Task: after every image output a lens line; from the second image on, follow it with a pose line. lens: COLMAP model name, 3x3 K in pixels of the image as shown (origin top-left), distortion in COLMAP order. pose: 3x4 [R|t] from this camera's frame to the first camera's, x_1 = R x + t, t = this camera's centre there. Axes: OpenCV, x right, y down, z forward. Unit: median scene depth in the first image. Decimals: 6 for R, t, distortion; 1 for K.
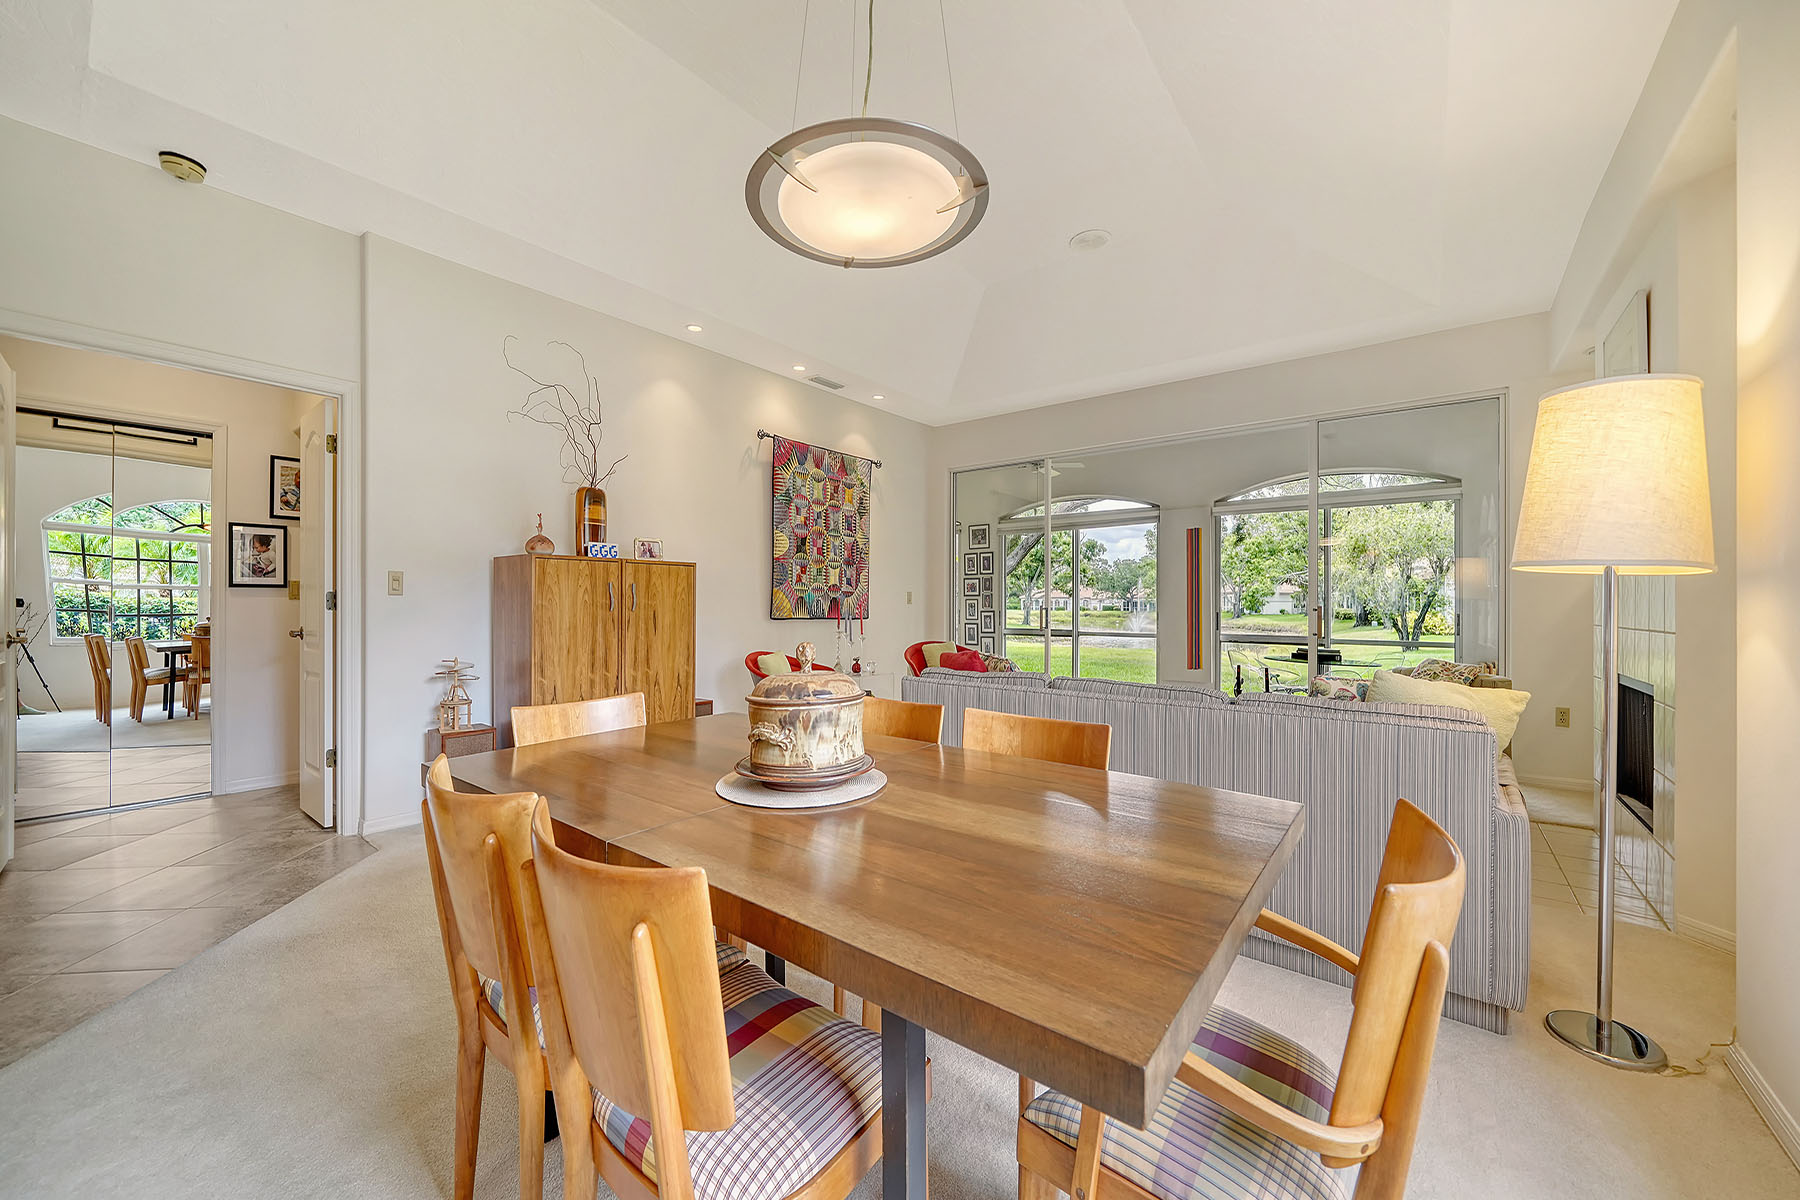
lens RADIAL K [[672.7, 0, 908.9], [0, 672.7, 598.7], [0, 0, 1]] dist [-0.011970, -0.000038]
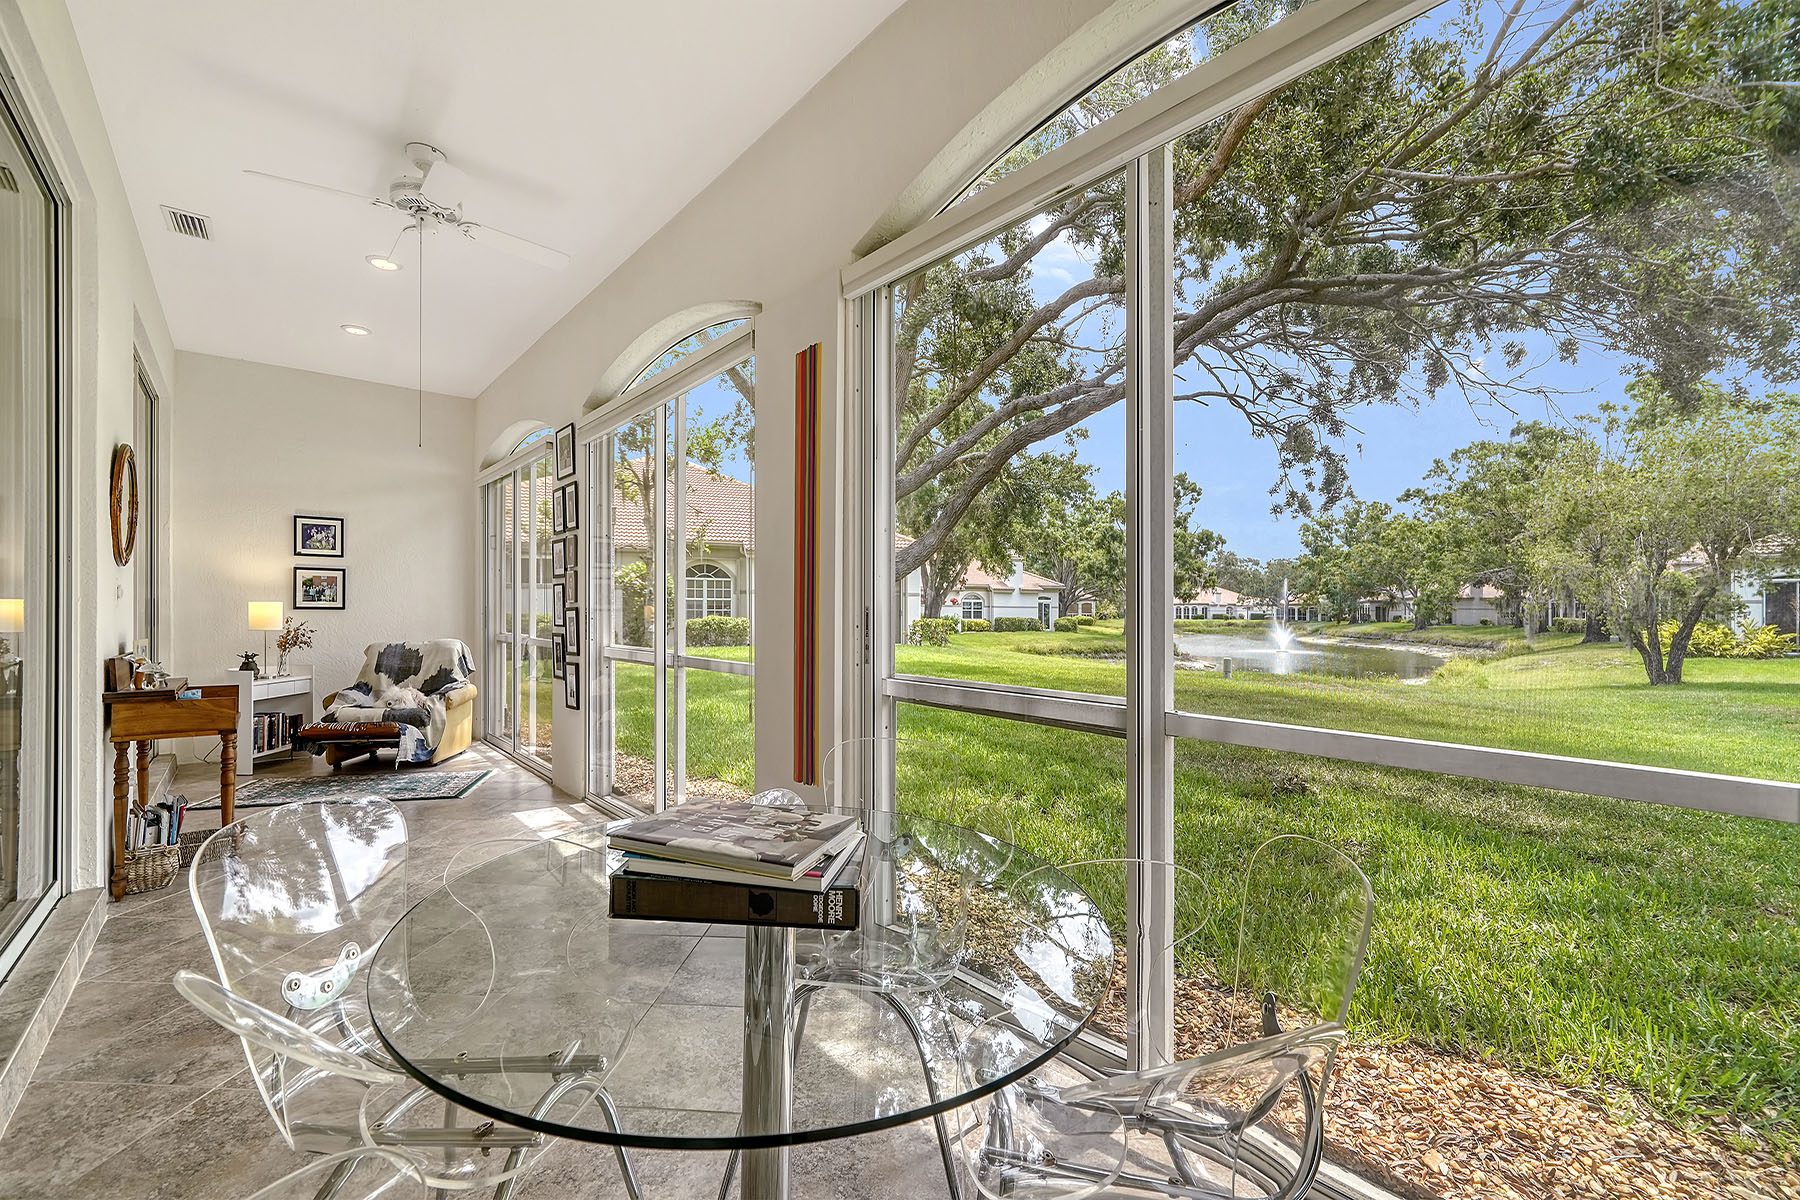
lens RADIAL K [[718.2, 0, 906.0], [0, 718.2, 610.2], [0, 0, 1]] dist [-0.002717, -0.000416]
pose [[0.983811, 0.005156, -0.179133, 0.701933], [-0.003865, 0.999964, 0.007552, 0.027186], [0.179166, -0.006737, 0.983796, 0.867766]]
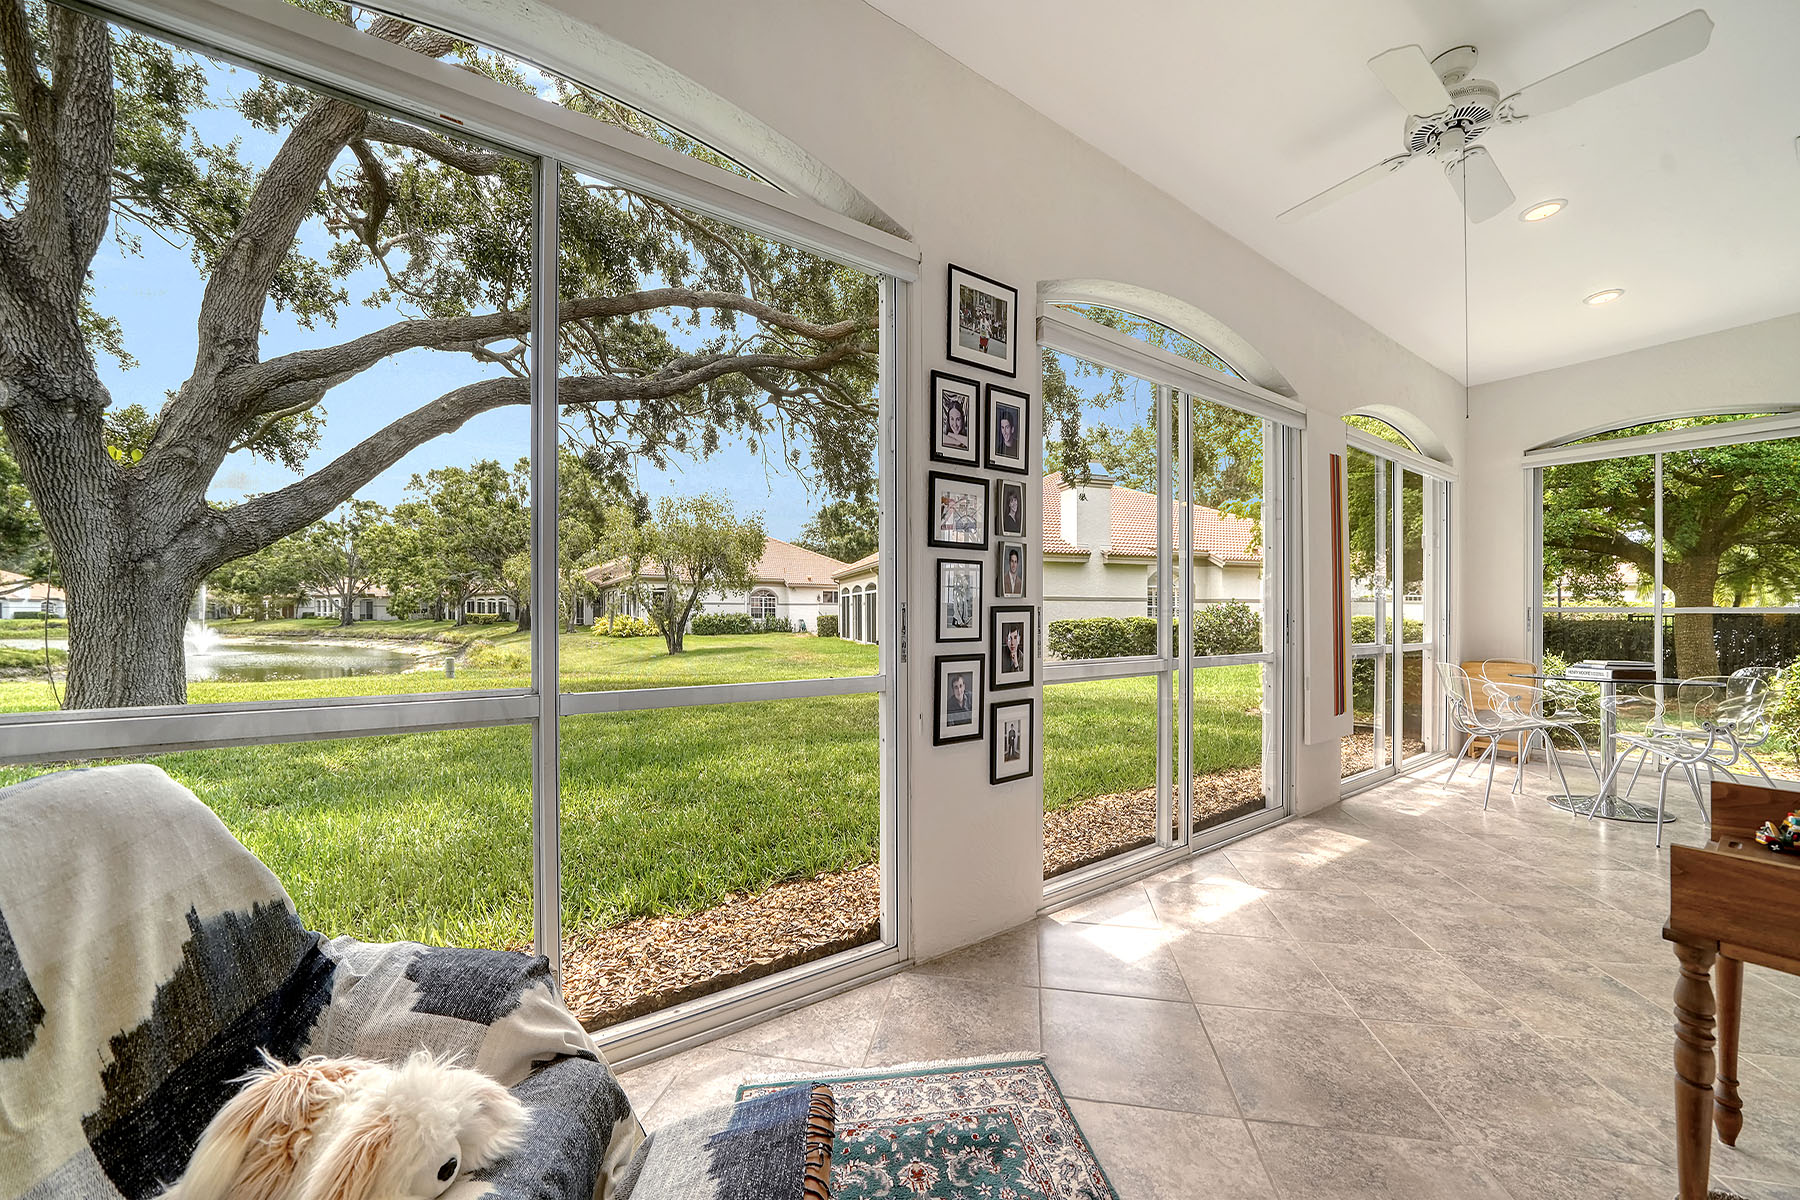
lens RADIAL K [[621.2, 0, 882.3], [0, 621.2, 614.6], [0, 0, 1]] dist [-0.001077, -0.000068]
pose [[0.350405, -0.003898, 0.936590, -0.218128], [-0.010355, 0.999914, 0.008036, 0.031842], [-0.936541, -0.012514, 0.350335, 1.528702]]
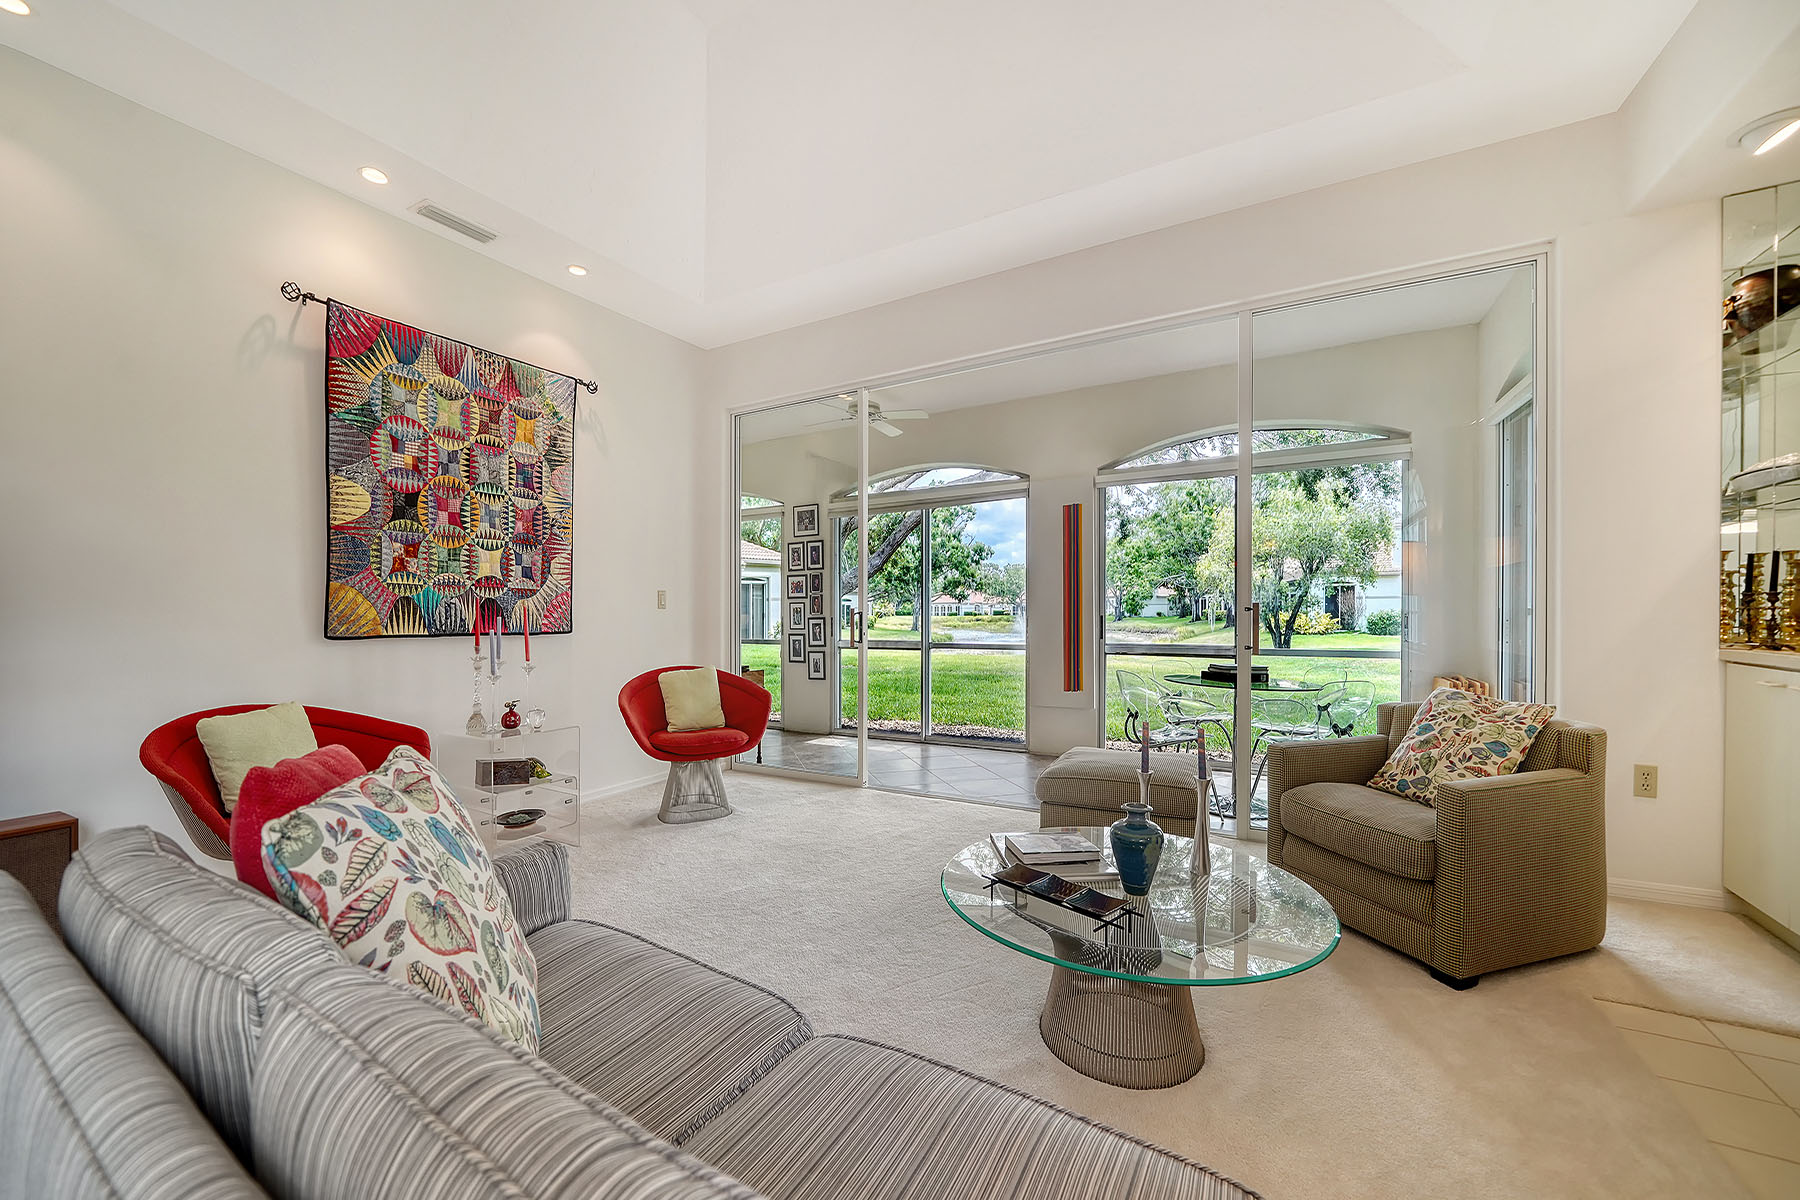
lens RADIAL K [[674.6, 0, 905.7], [0, 674.6, 615.6], [0, 0, 1]] dist [-0.010668, -0.000021]
pose [[0.988699, -0.012567, 0.149387, 0.162795], [0.010260, 0.999816, 0.016205, 0.007266], [-0.149563, -0.014490, 0.988646, 0.361840]]
